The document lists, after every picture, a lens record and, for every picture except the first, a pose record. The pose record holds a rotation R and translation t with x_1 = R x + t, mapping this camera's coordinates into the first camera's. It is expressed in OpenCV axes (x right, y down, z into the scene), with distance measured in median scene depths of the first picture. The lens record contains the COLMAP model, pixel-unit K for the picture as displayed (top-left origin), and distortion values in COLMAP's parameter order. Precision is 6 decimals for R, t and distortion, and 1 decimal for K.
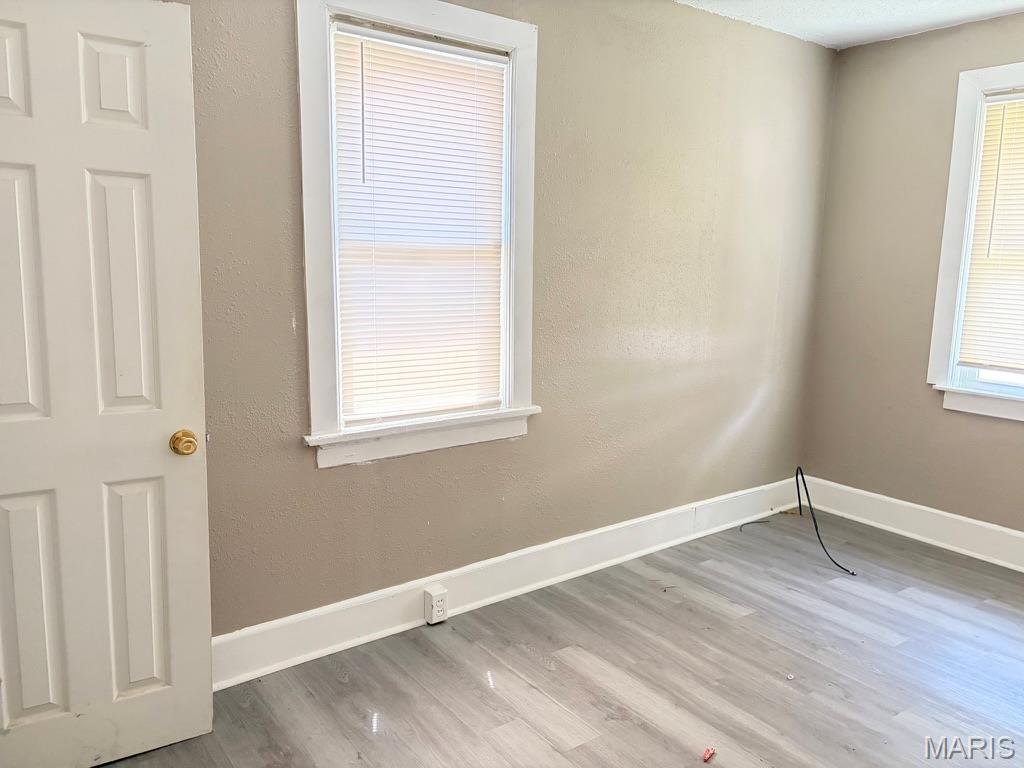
lens RADIAL K [[769.6, 0, 509.8], [0, 769.6, 386.3], [0, 0, 1]] dist [0.039749, -0.047654]
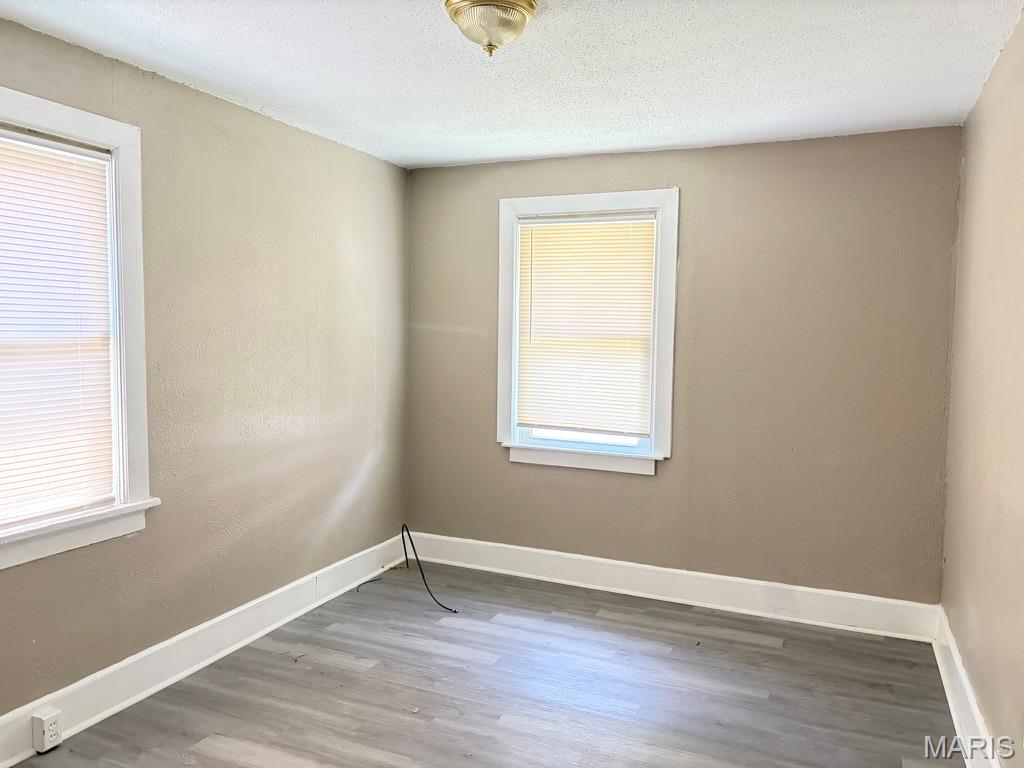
lens RADIAL K [[769.6, 0, 508.3], [0, 769.6, 379.3], [0, 0, 1]] dist [0.039749, -0.047654]
pose [[0.868447, -0.034983, 0.494546, -0.058404], [0.082283, 0.993844, -0.074191, -0.014535], [-0.488906, 0.105123, 0.865979, -0.095972]]
